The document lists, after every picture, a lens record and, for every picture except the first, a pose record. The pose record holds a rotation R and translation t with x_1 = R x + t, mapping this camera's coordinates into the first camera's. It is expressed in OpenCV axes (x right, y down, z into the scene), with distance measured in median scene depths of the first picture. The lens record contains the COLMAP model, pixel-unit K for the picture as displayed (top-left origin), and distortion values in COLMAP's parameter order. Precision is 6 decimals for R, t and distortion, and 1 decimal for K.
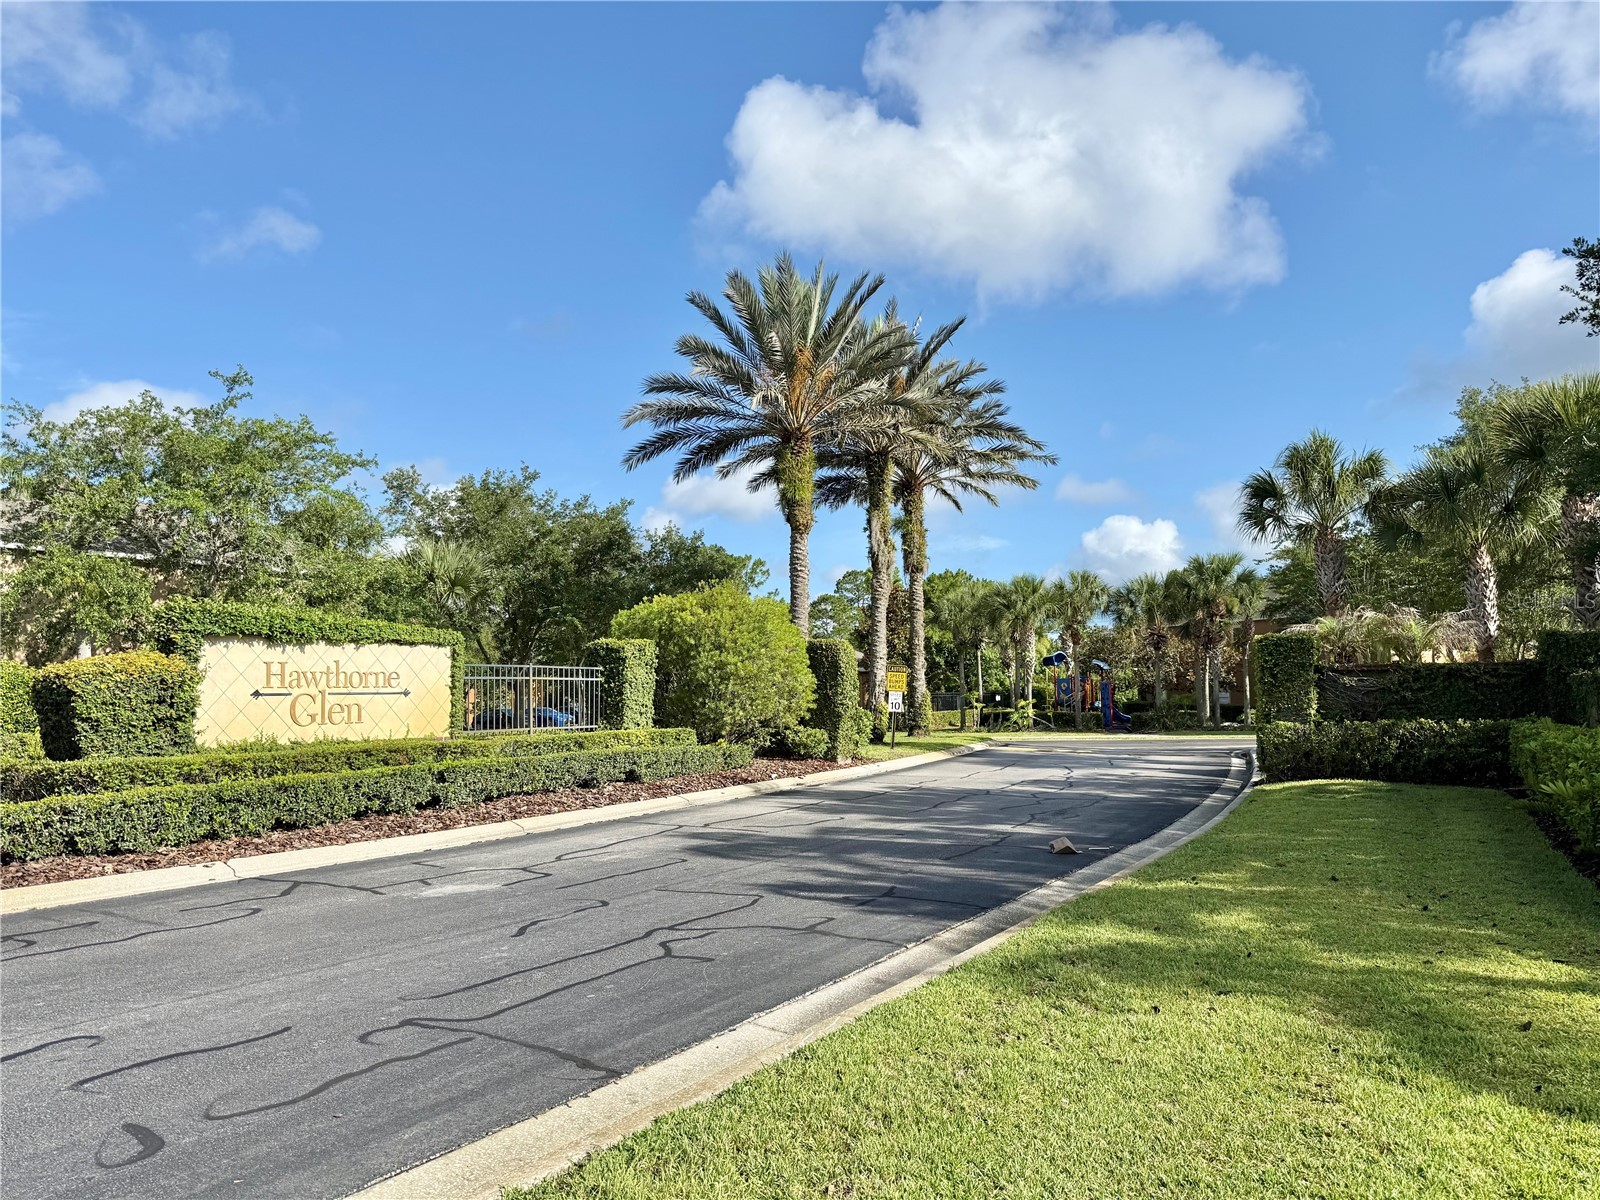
lens RADIAL K [[1119.4, 0, 801.6], [0, 1119.4, 599.3], [0, 0, 1]] dist [0.104596, -0.243590]
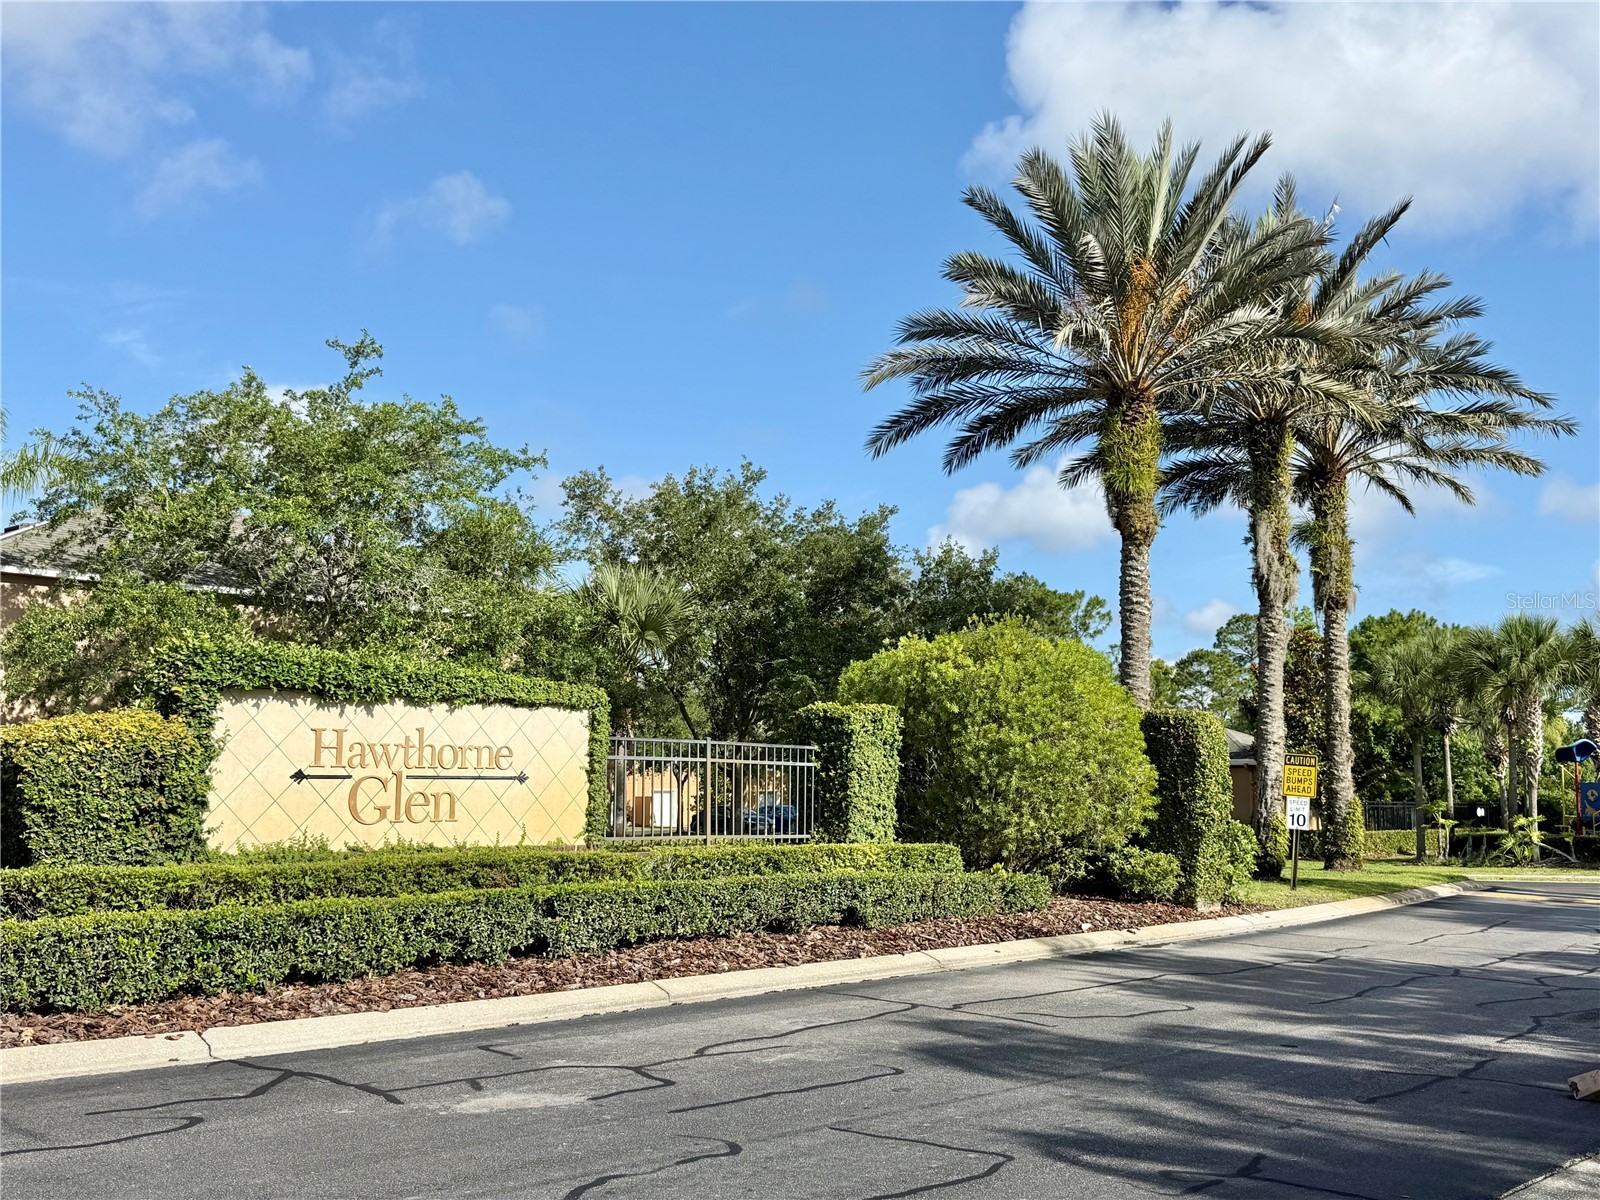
lens RADIAL K [[1534.7, 0, 800.0], [0, 1534.7, 600.0], [0, 0, 1]] dist [0.162248, -0.365643]
pose [[0.971654, -0.005626, -0.236339, 0.022689], [-0.003715, 0.999230, -0.039059, 0.008937], [0.236377, 0.038830, 0.970885, 0.103698]]
